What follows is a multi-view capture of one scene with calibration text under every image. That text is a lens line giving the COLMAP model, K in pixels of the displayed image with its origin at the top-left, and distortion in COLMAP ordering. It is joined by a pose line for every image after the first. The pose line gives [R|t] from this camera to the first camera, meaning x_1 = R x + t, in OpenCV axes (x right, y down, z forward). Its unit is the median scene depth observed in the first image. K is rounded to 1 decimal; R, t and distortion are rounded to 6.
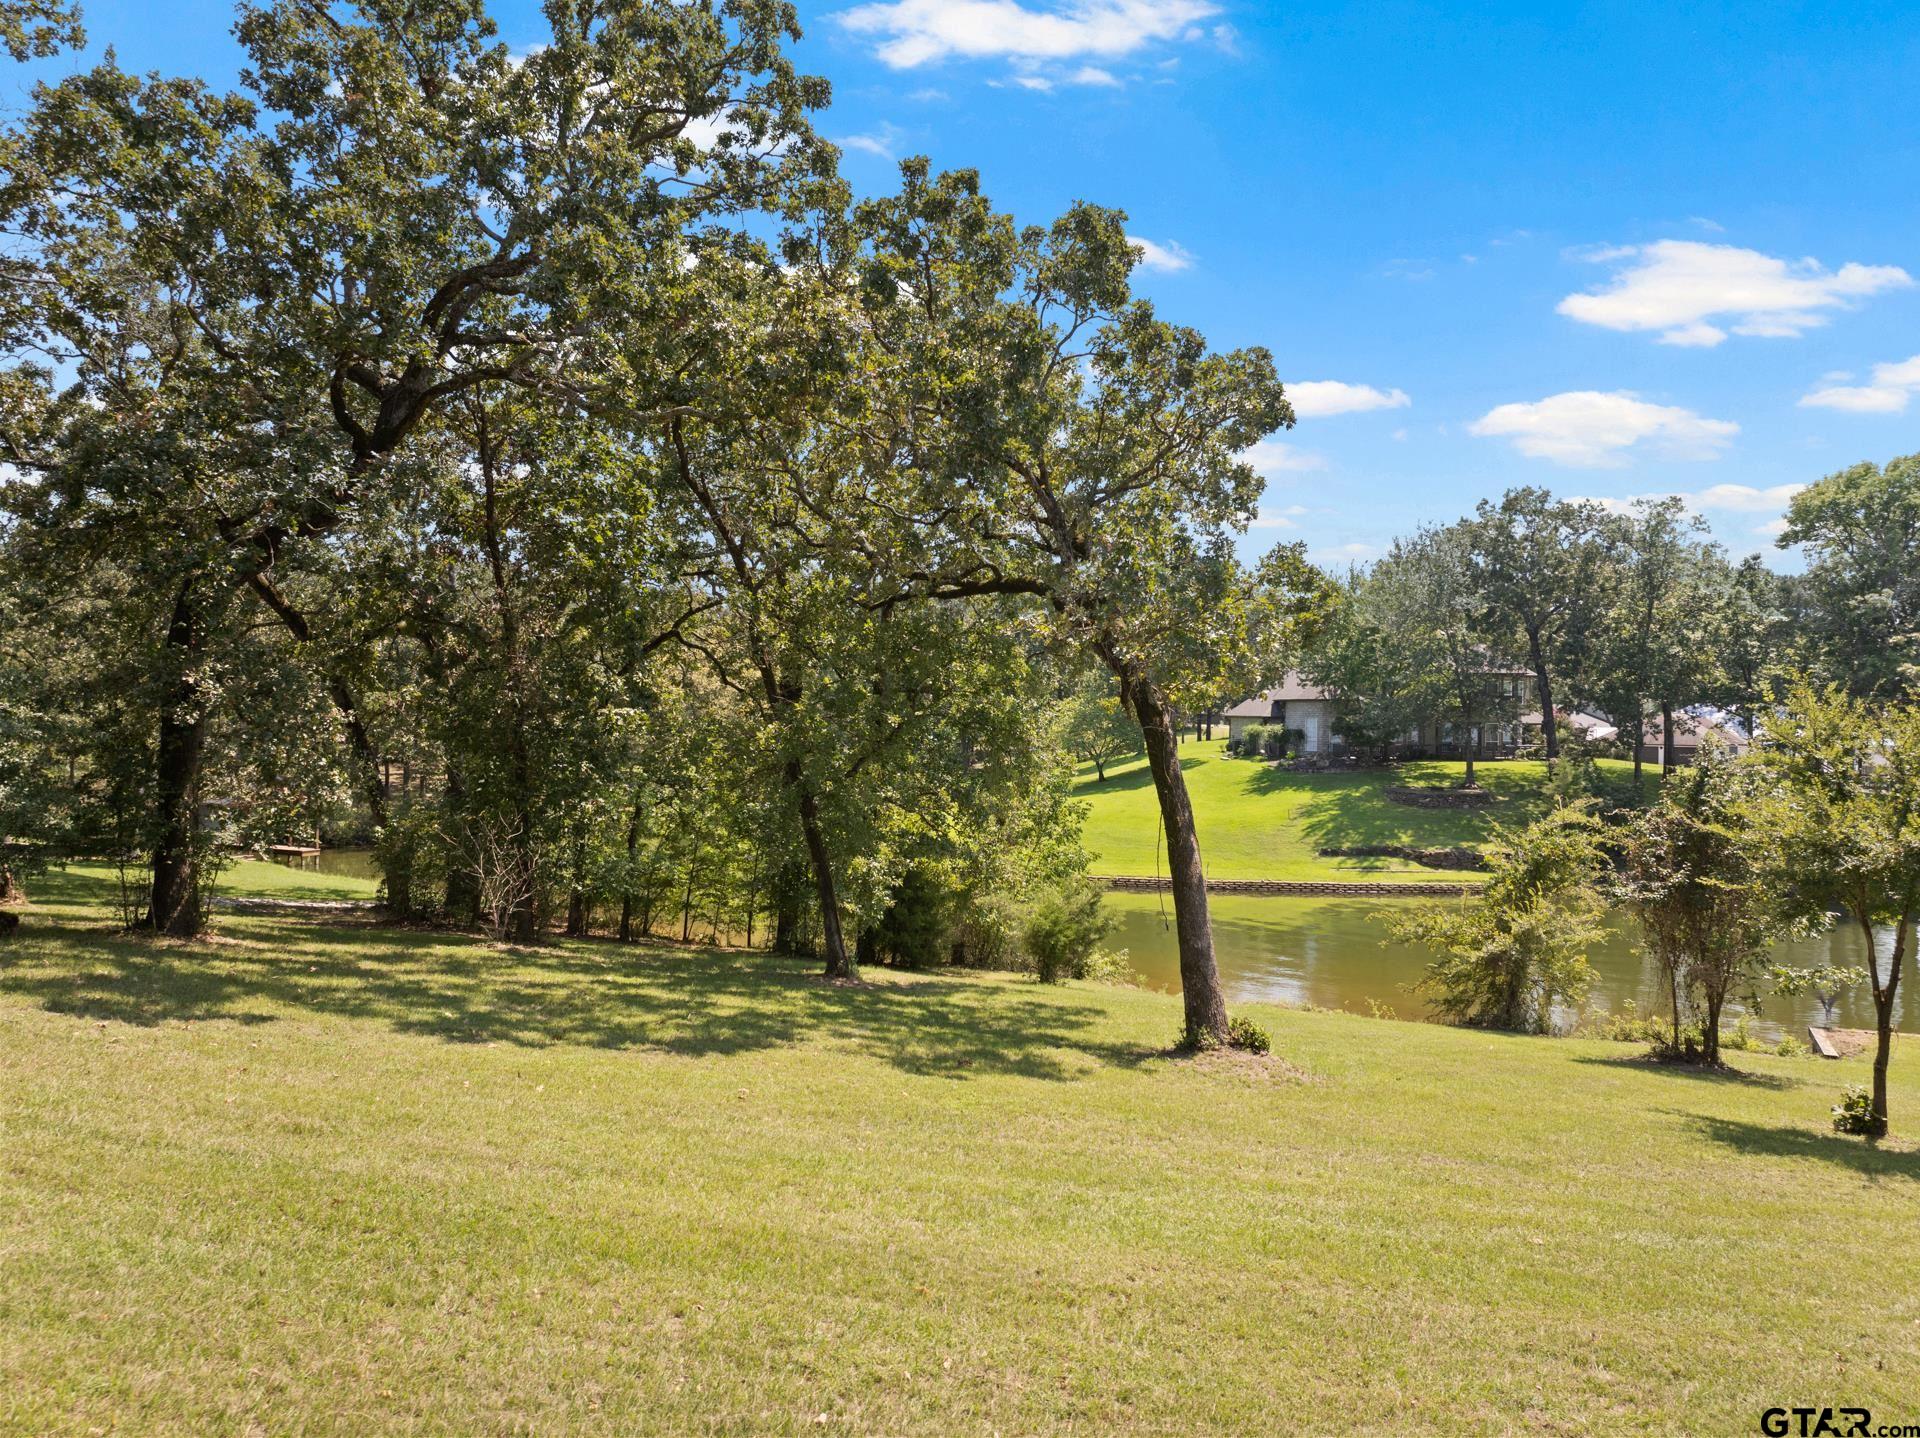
lens RADIAL K [[1375.1, 0, 951.0], [0, 1375.1, 713.4], [0, 0, 1]] dist [-0.030076, -0.000132]
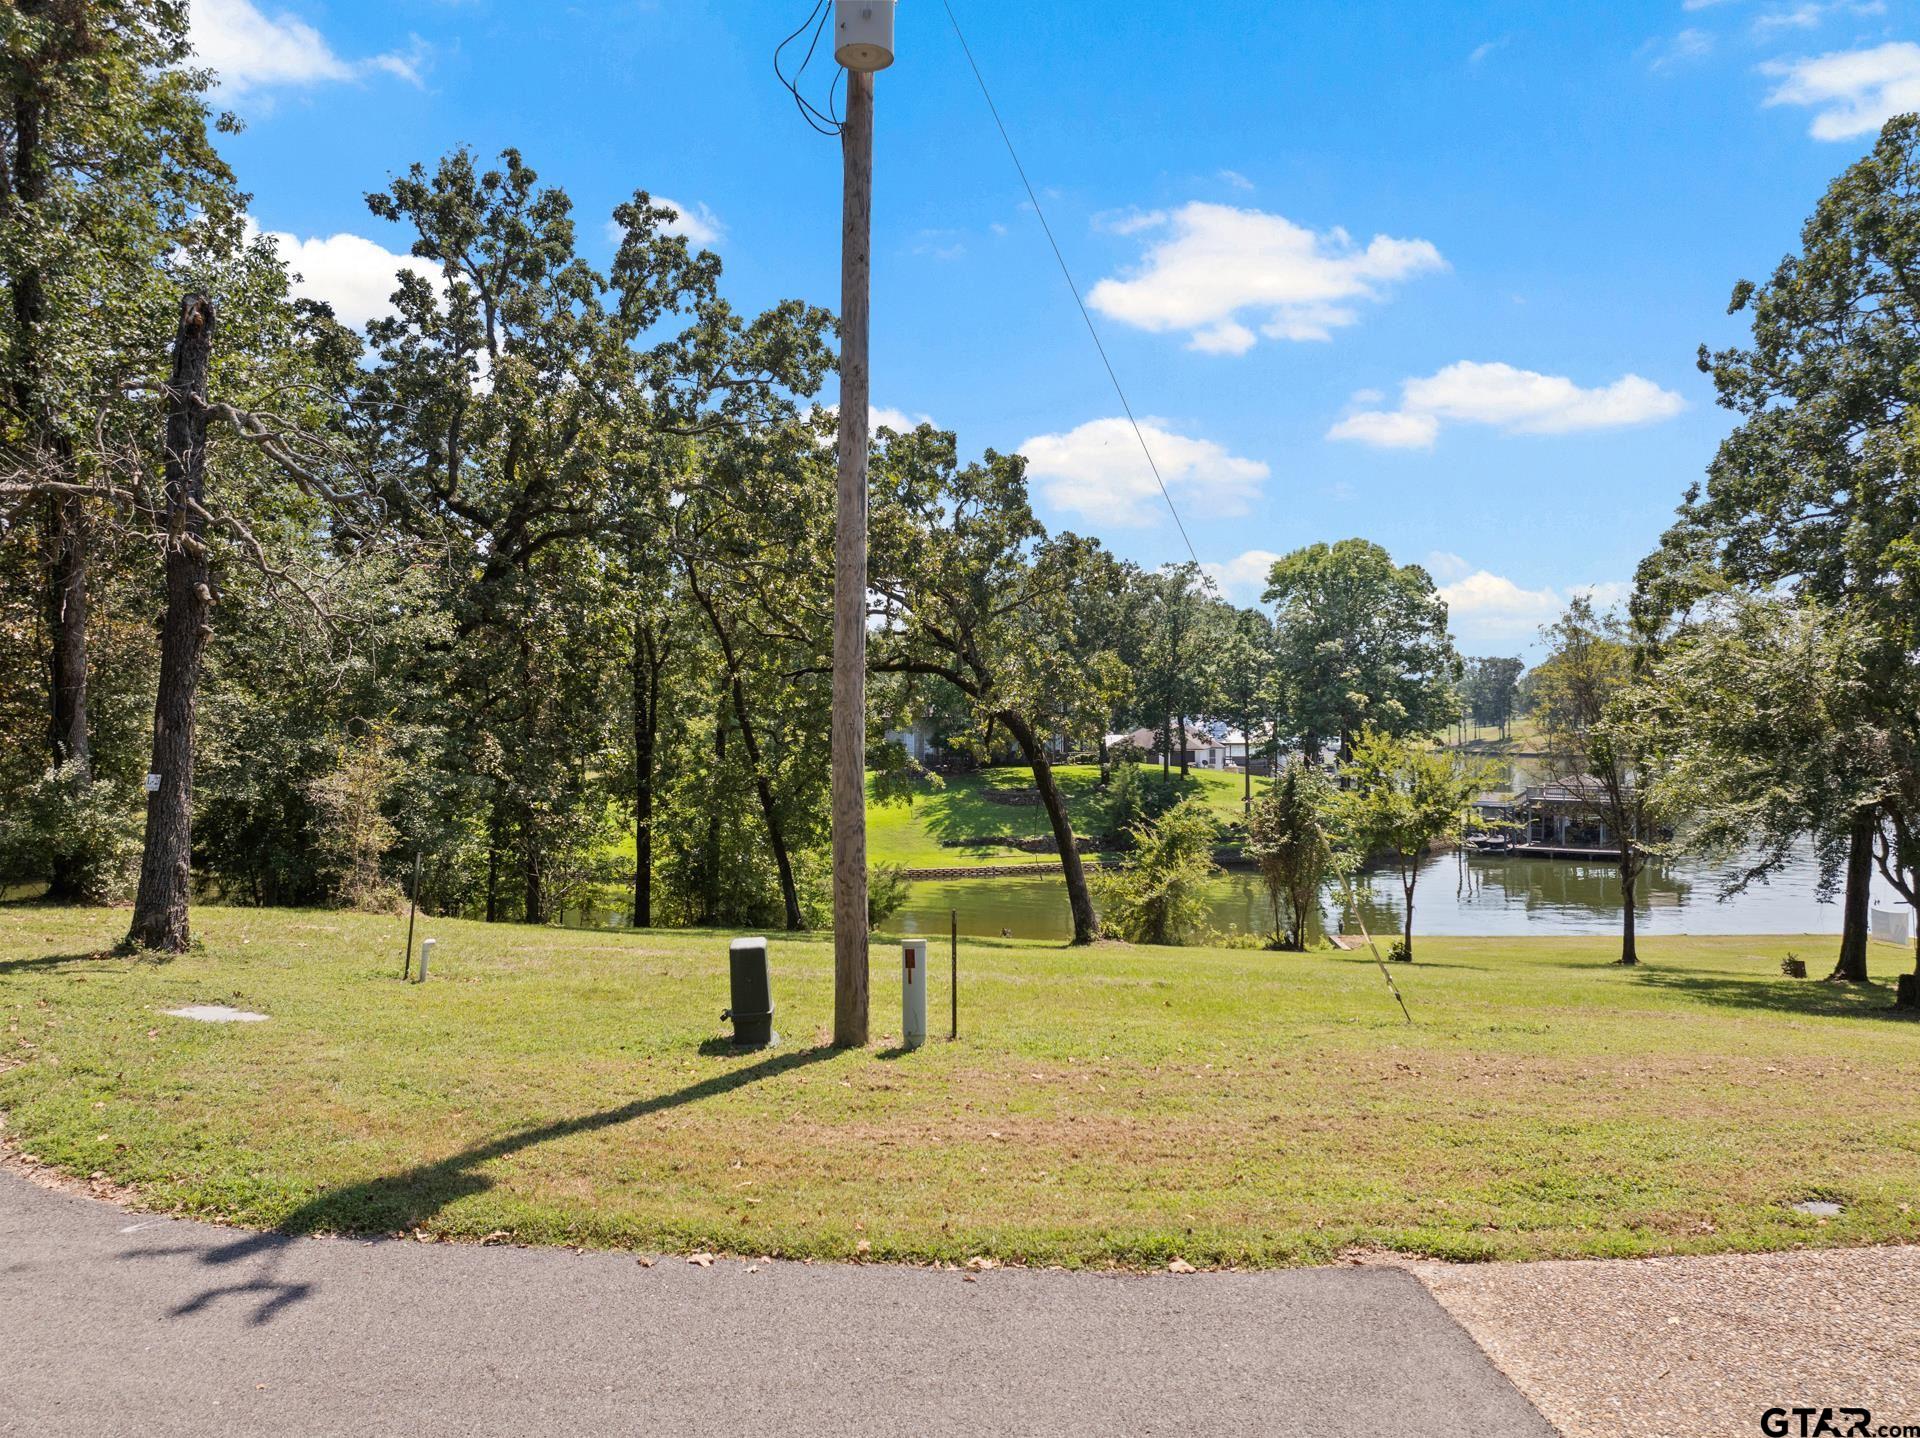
lens RADIAL K [[1375.1, 0, 955.1], [0, 1375.1, 722.2], [0, 0, 1]] dist [-0.030076, -0.000132]
pose [[0.934691, -0.010340, 0.355310, -0.154979], [0.009820, 0.999946, 0.003266, -0.011917], [-0.355325, 0.000437, 0.934743, -0.153844]]
